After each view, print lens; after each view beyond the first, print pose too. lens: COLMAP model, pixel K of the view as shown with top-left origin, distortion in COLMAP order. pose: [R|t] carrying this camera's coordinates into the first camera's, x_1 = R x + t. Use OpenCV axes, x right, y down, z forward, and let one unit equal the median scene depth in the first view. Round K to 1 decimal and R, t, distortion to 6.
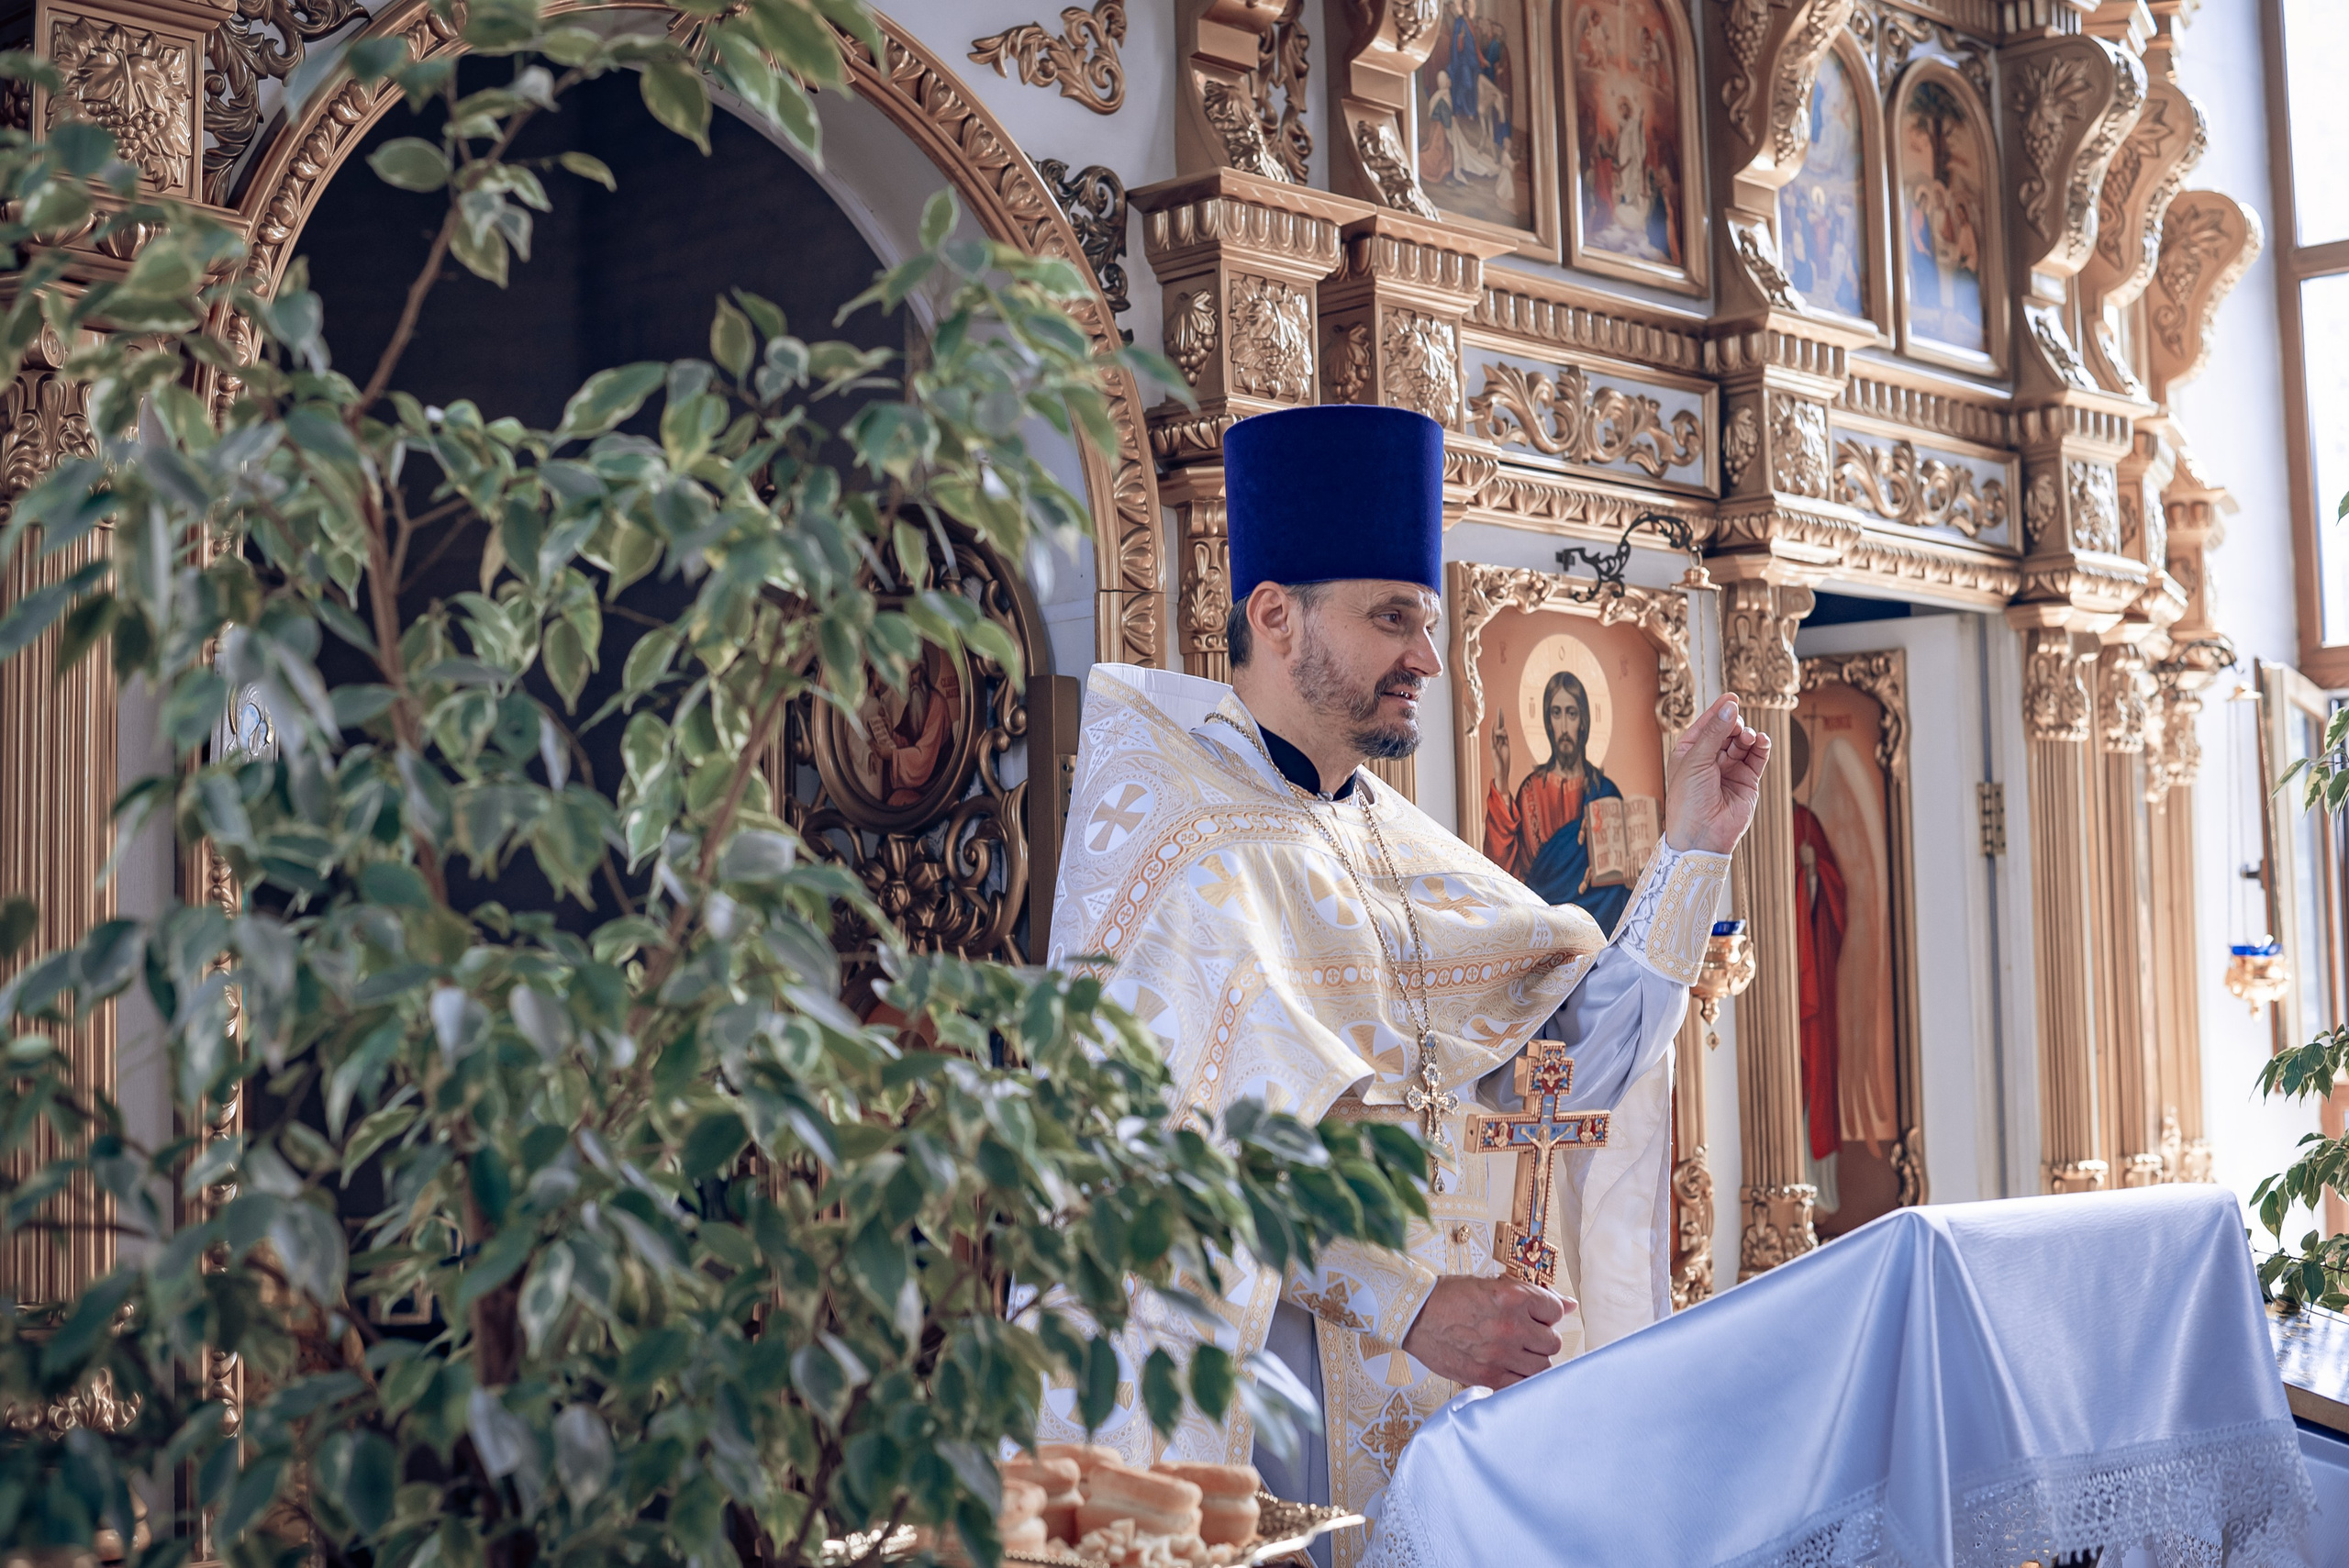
lens RADIAL K [[3410.5, 0, 1215.5], [0, 3410.5, 740.4], [0, 0, 1]] dist [-0.109996, 0.082599]
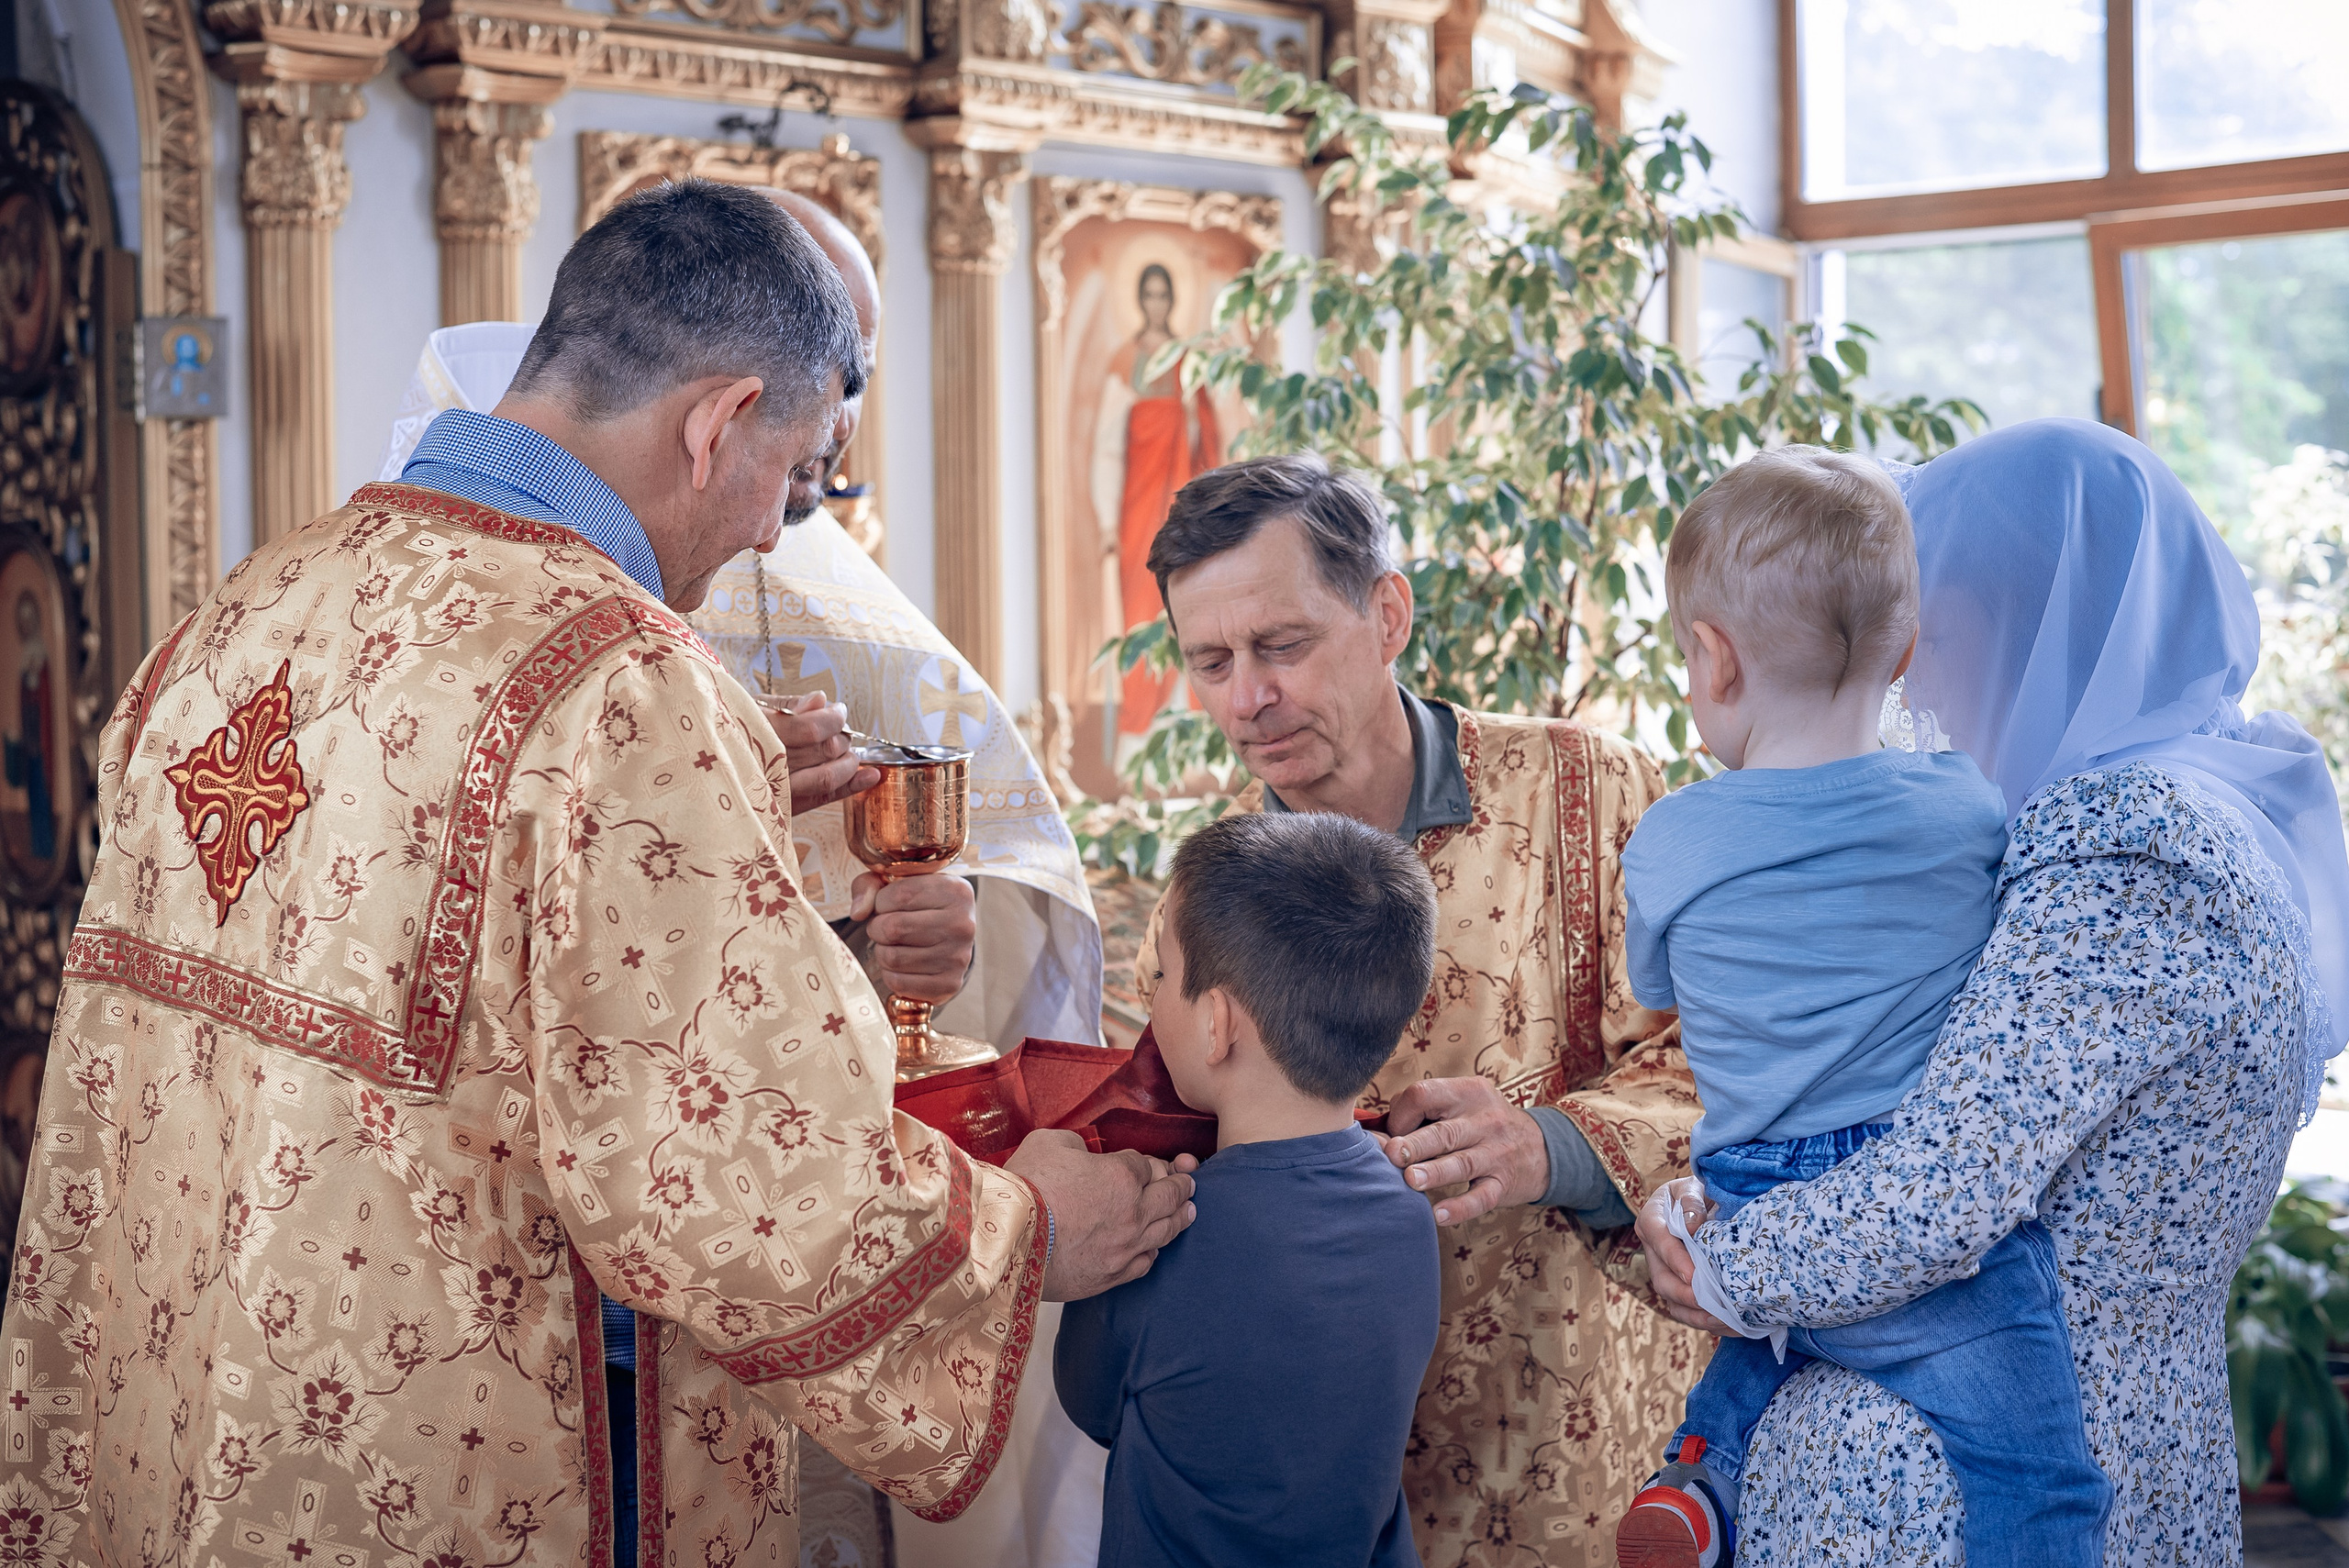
lens RADIAL K [[3416.2, 0, 1174.5], [0, 3416.2, 784.0], [0, 0, 1]] dist [-0.116412, 0.117301]
pose [[0.999194, 0.013052, -0.037968, 0.279285], [-0.007046, 0.988011, 0.154221, -0.016387], [0.039526, -0.153829, 0.987307, -0.025994]]
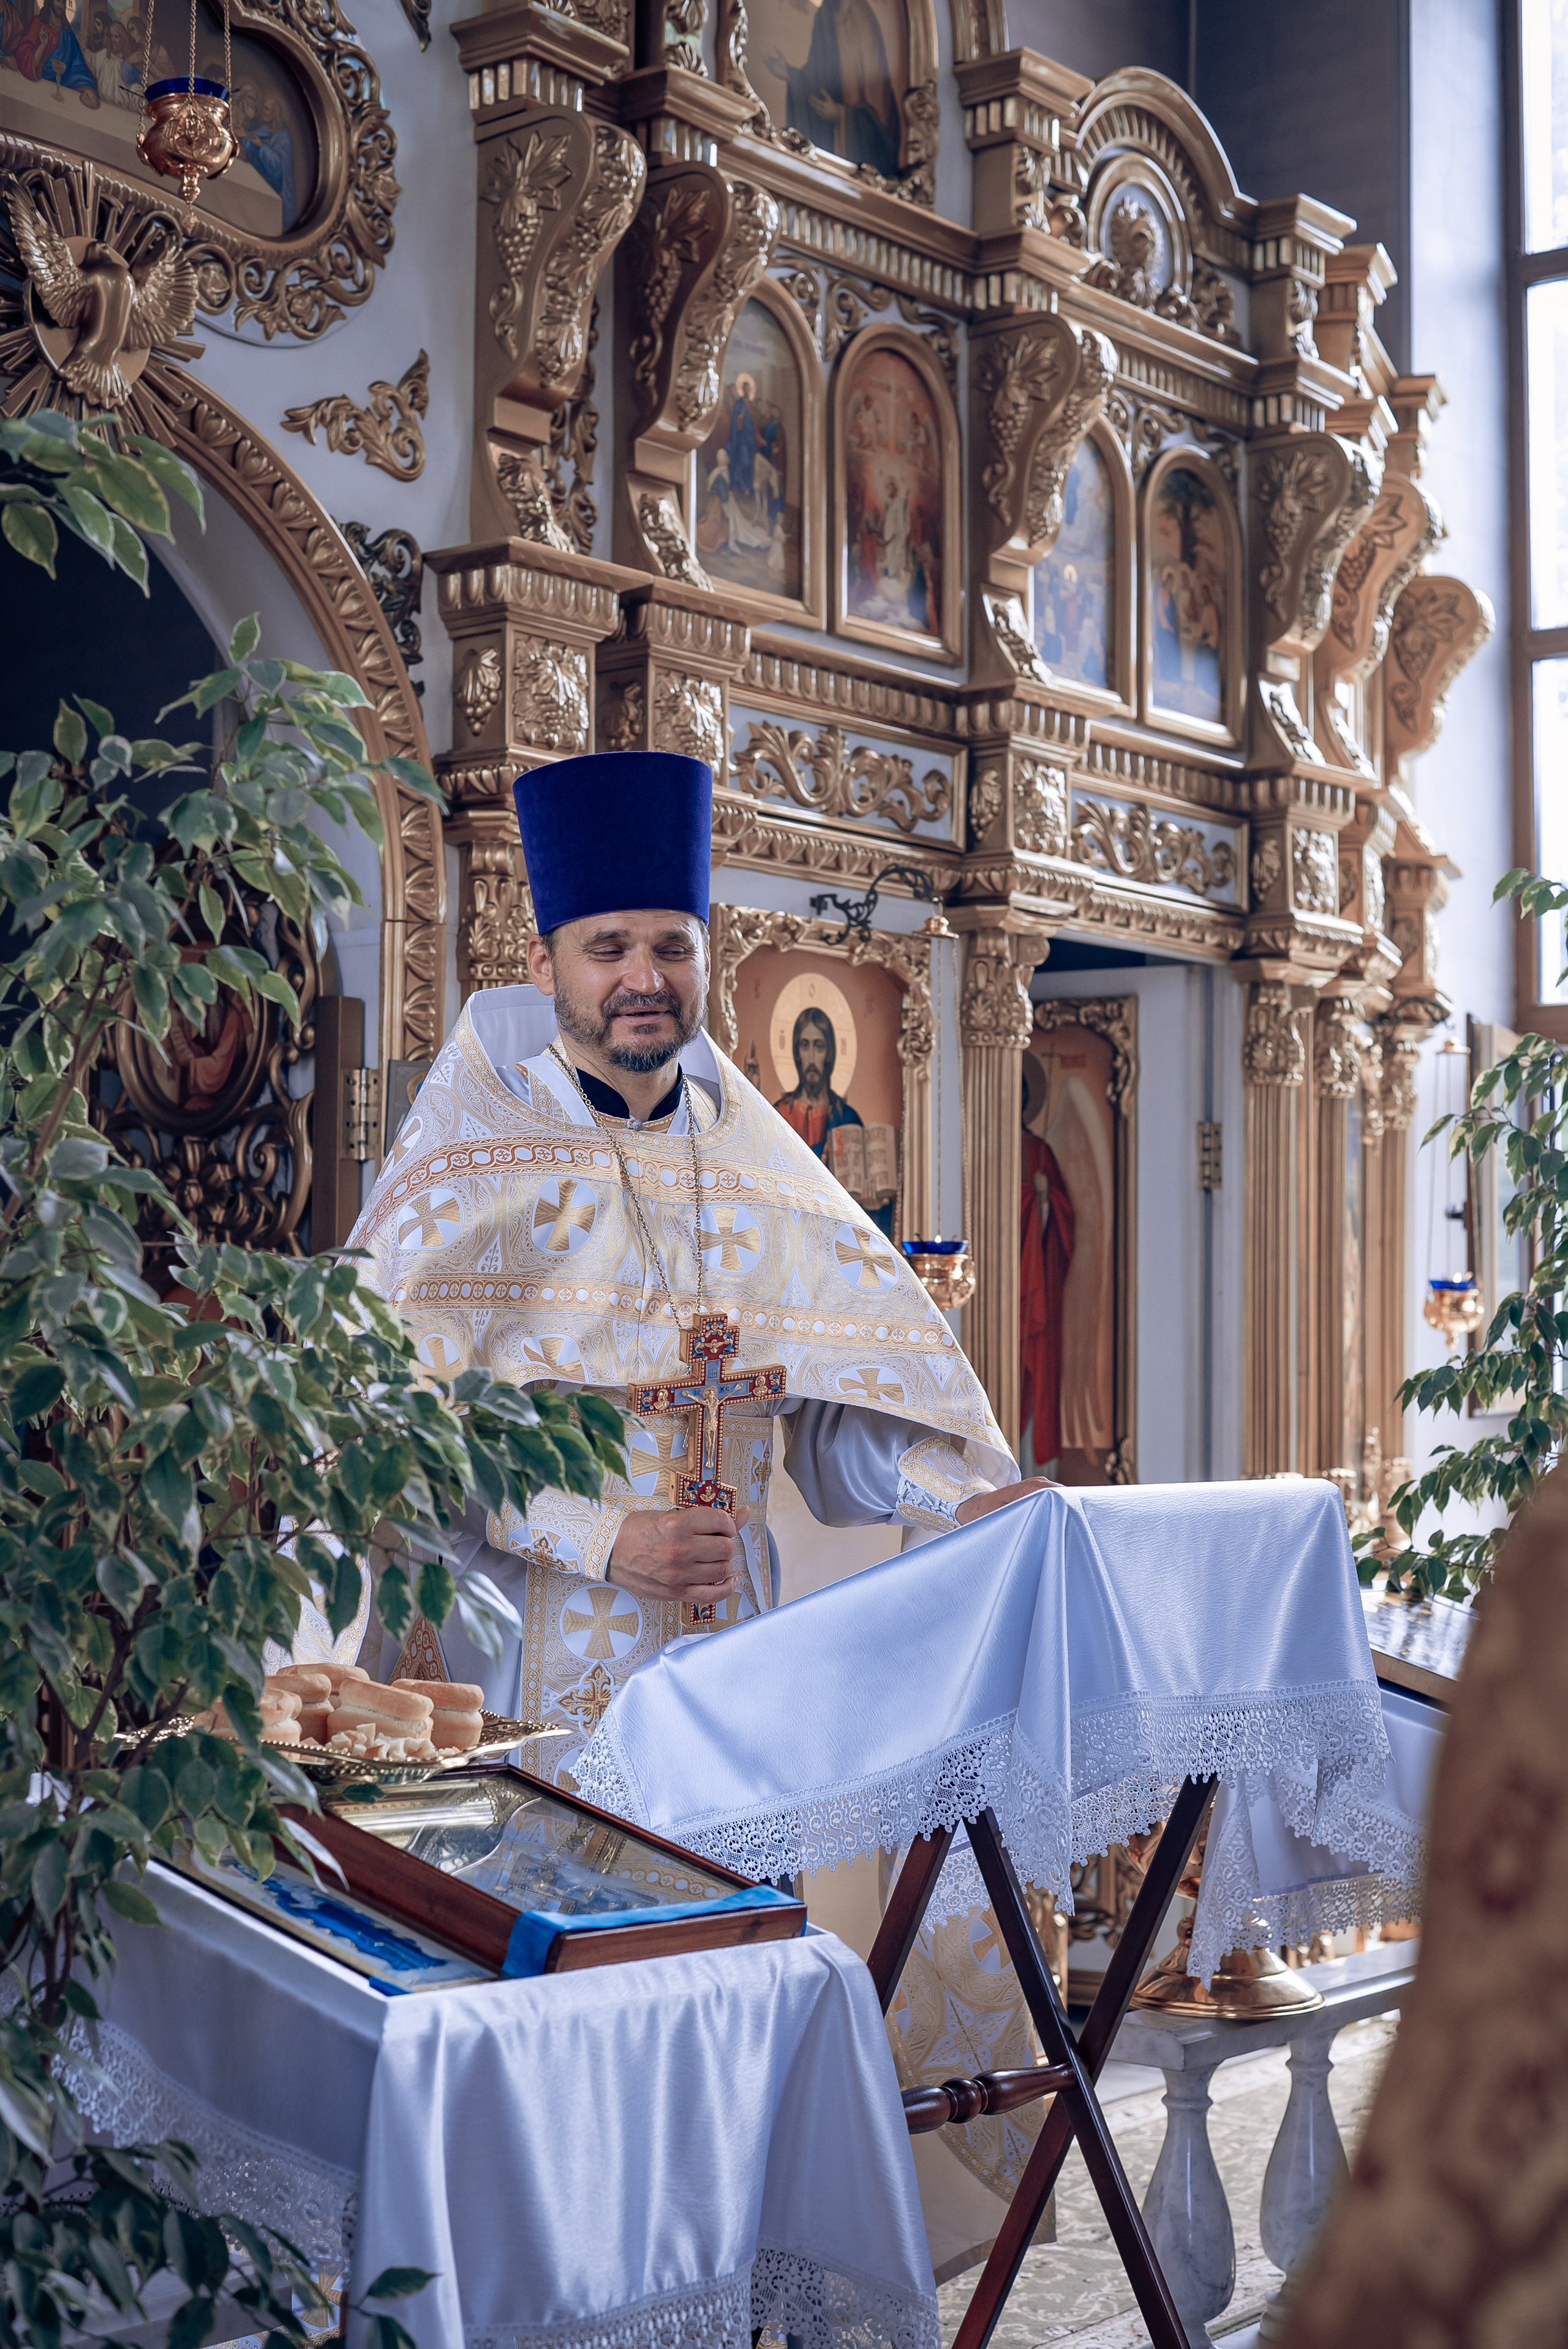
lens RADIAL K [[3416.4, 0, 800.7], [0, 3416.4, 1182.6], [0, 0, 1]] dist [-0.116412, 0.117301]
pose [[0.995864, 0.033059, 0.084633, 0.007817], [-0.036304, 0.998652, 0.037094, -0.004631], [-0.083293, -0.040013, 0.995721, -0.089342]]
